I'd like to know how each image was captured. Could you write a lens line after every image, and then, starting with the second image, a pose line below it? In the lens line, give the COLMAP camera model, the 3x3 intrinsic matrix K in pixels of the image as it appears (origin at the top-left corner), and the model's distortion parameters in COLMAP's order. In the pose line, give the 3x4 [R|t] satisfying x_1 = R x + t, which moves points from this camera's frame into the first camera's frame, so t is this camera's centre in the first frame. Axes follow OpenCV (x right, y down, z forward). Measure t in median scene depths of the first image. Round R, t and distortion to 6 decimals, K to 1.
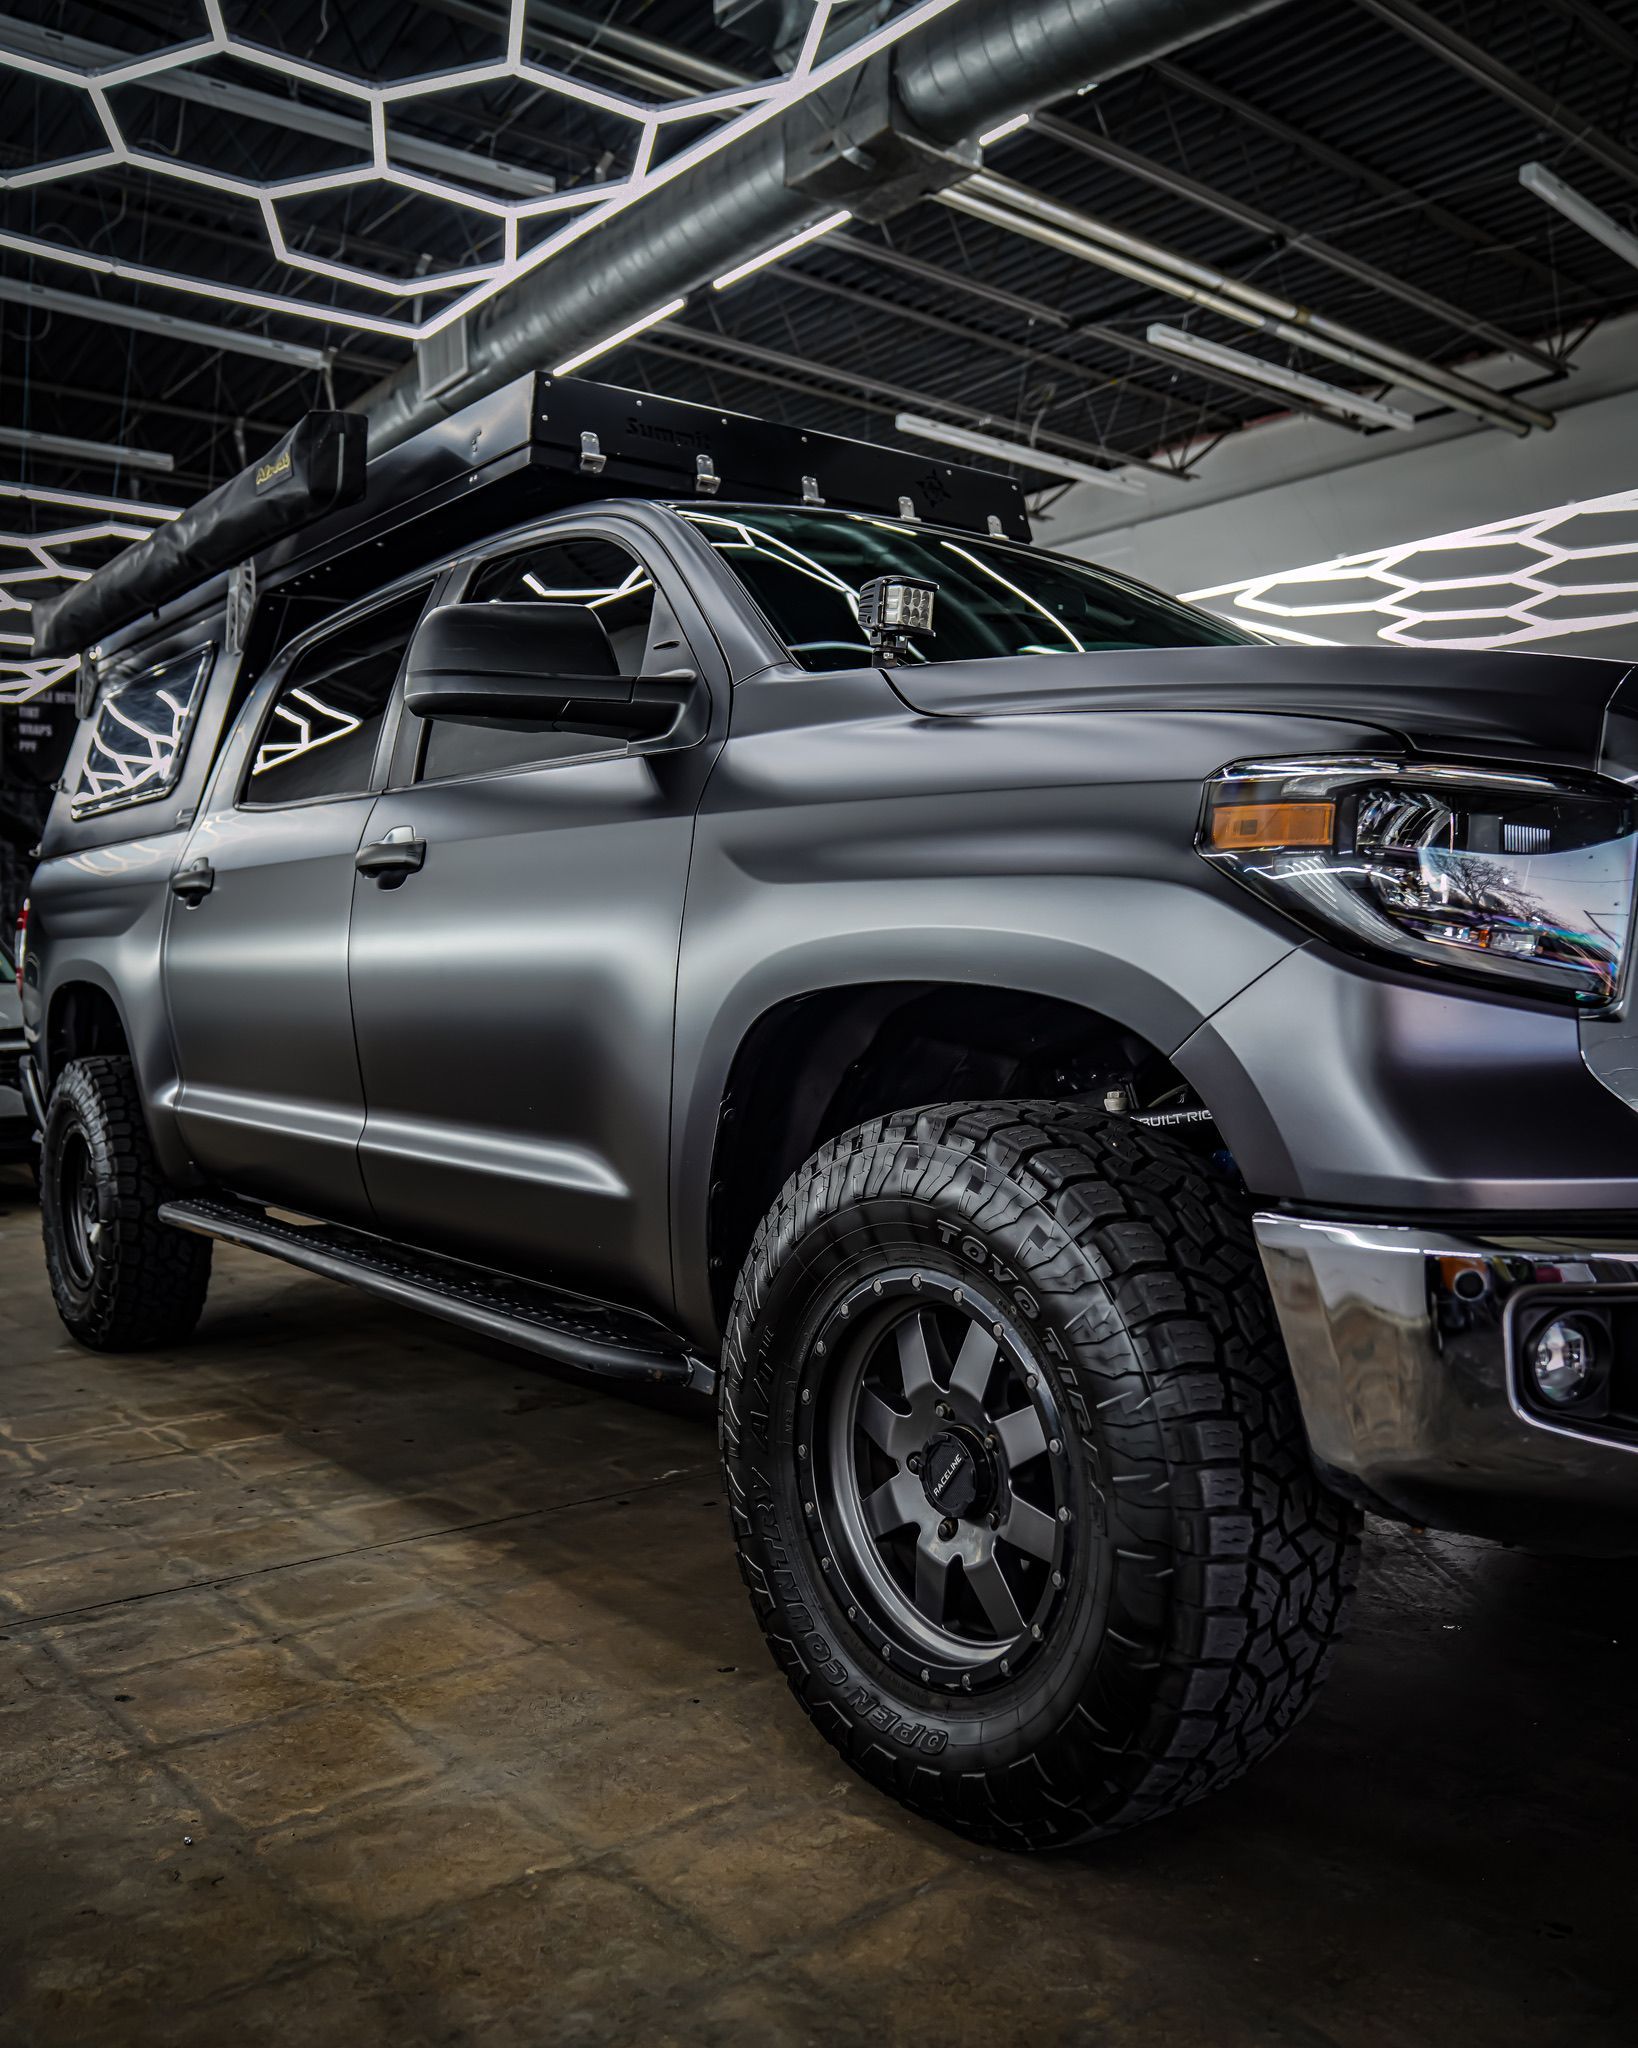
lens RADIAL K [[1788.4, 0, 819.3], [0, 1788.4, 983.3], [0, 0, 1]] dist [-0.142063, 0.124097]
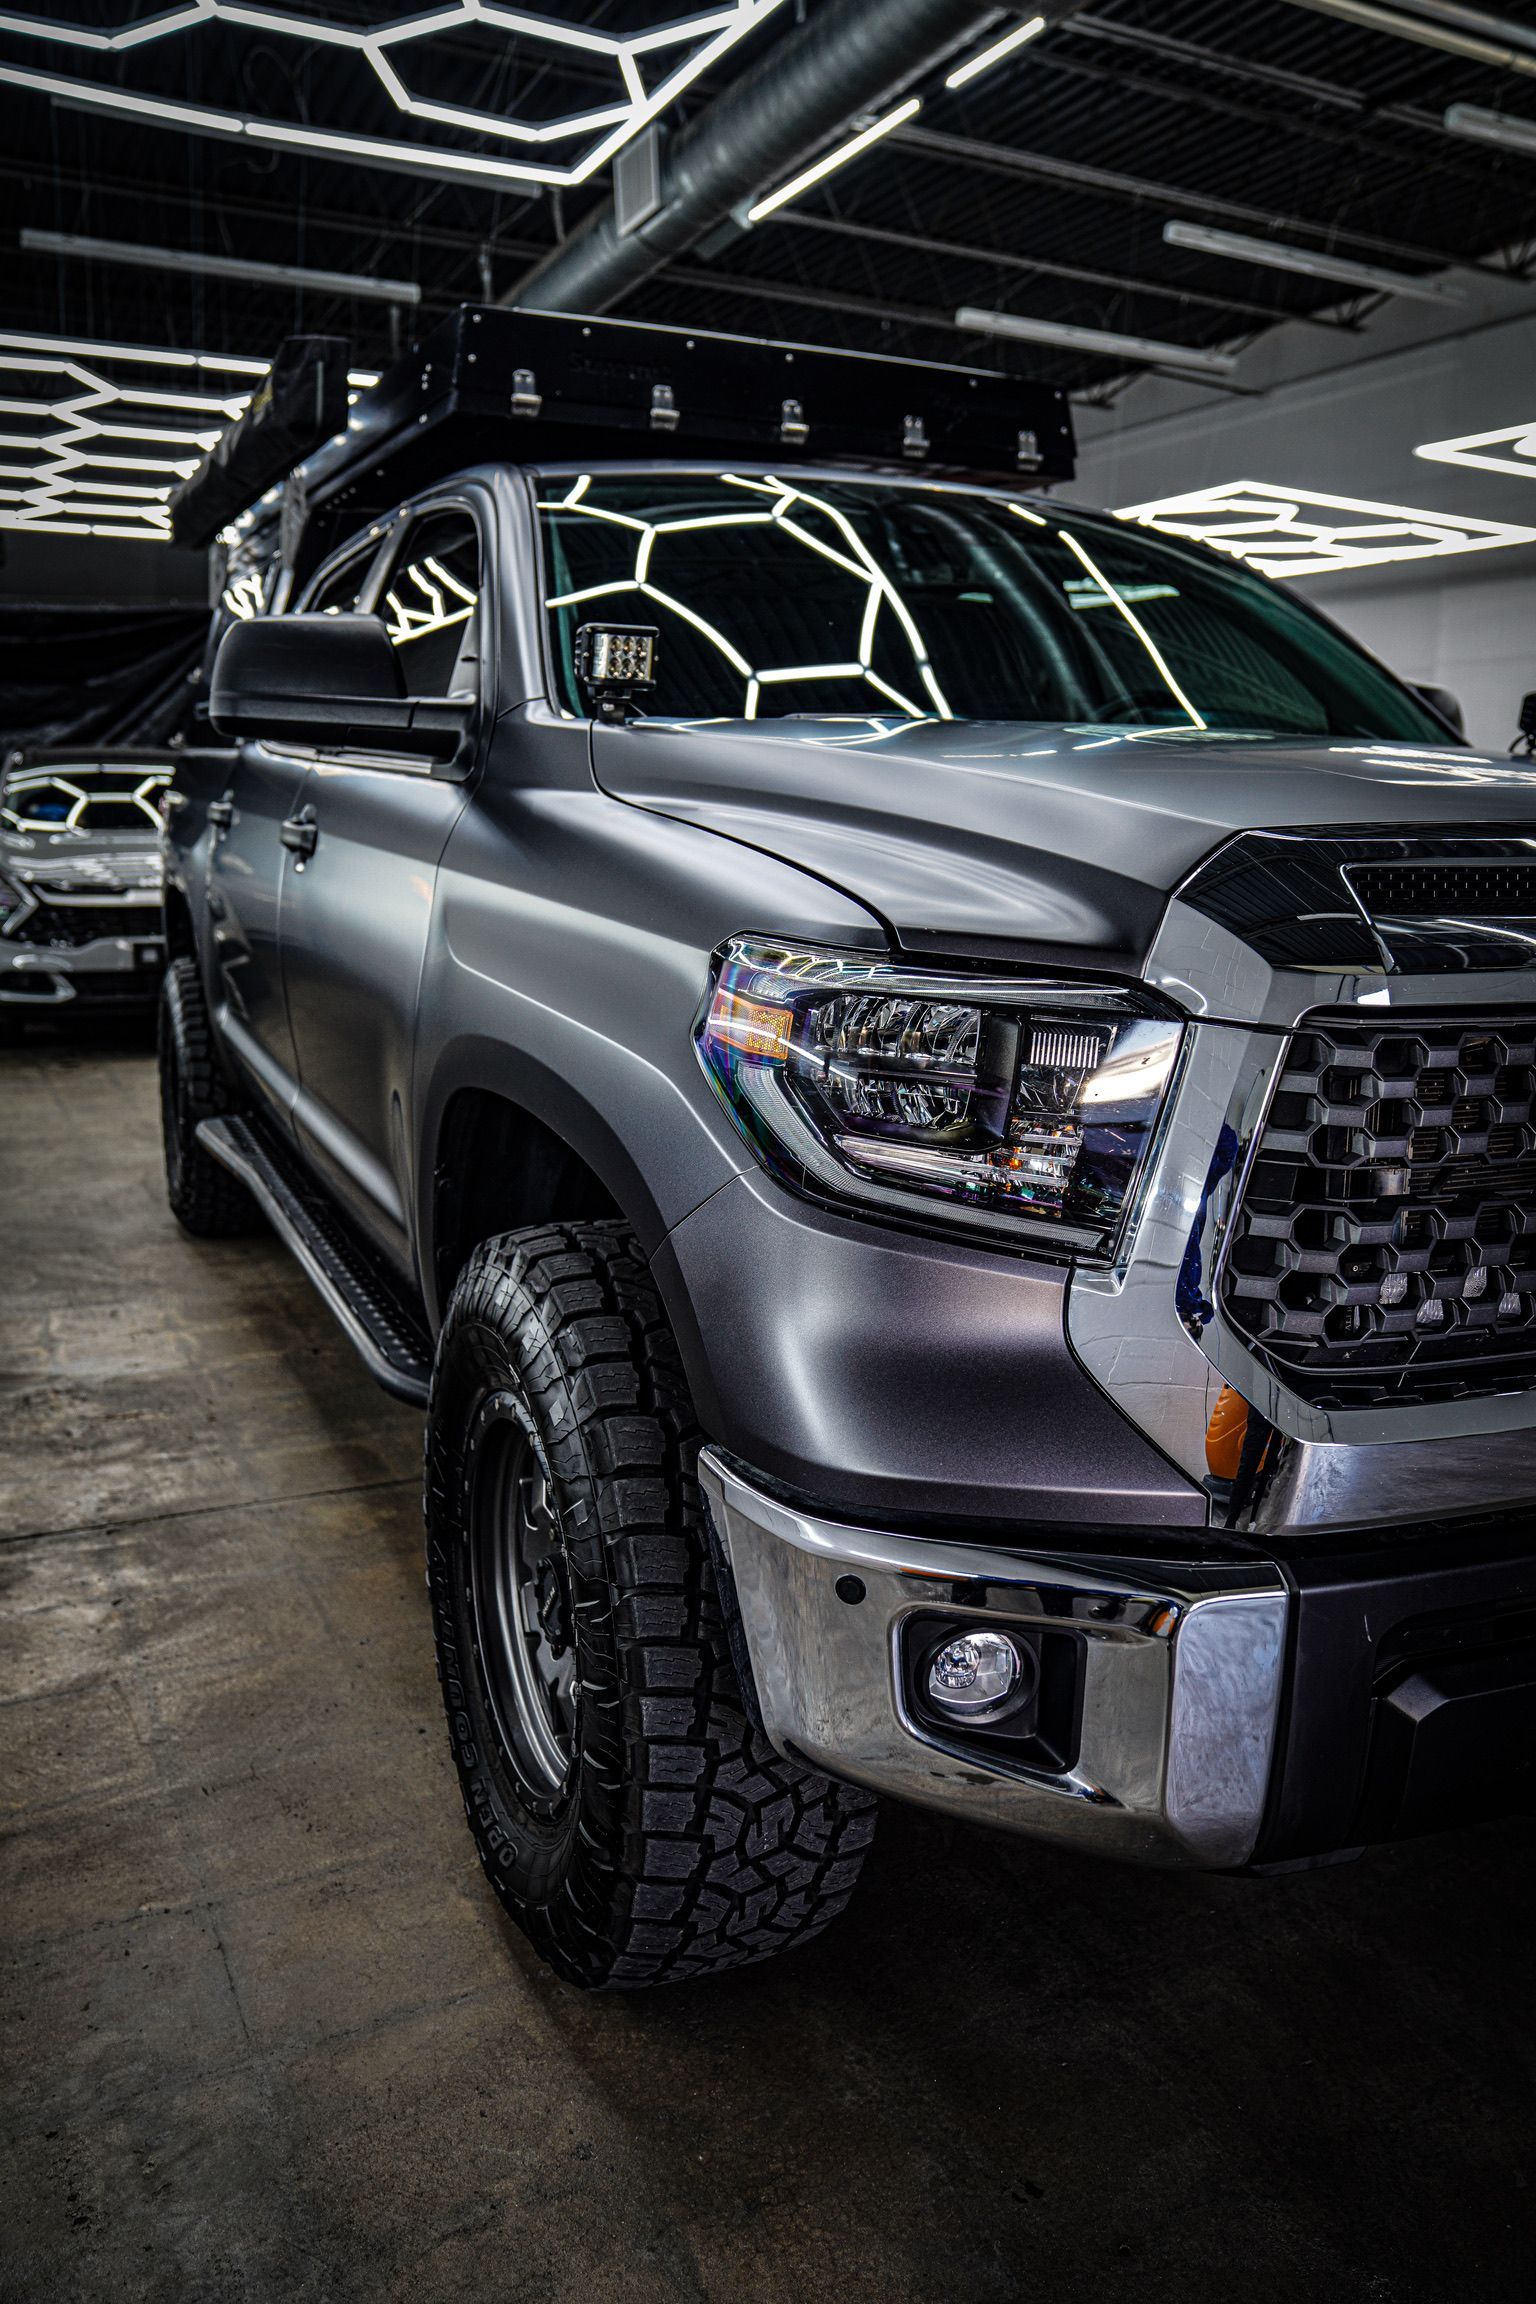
lens RADIAL K [[1785.3, 0, 756.8], [0, 1785.3, 1118.4], [0, 0, 1]] dist [-0.133086, 0.135853]
pose [[0.972026, 0.072693, -0.223342, 0.128307], [-0.030566, 0.981964, 0.186579, -0.057791], [0.232877, -0.174533, 0.956717, 0.043549]]
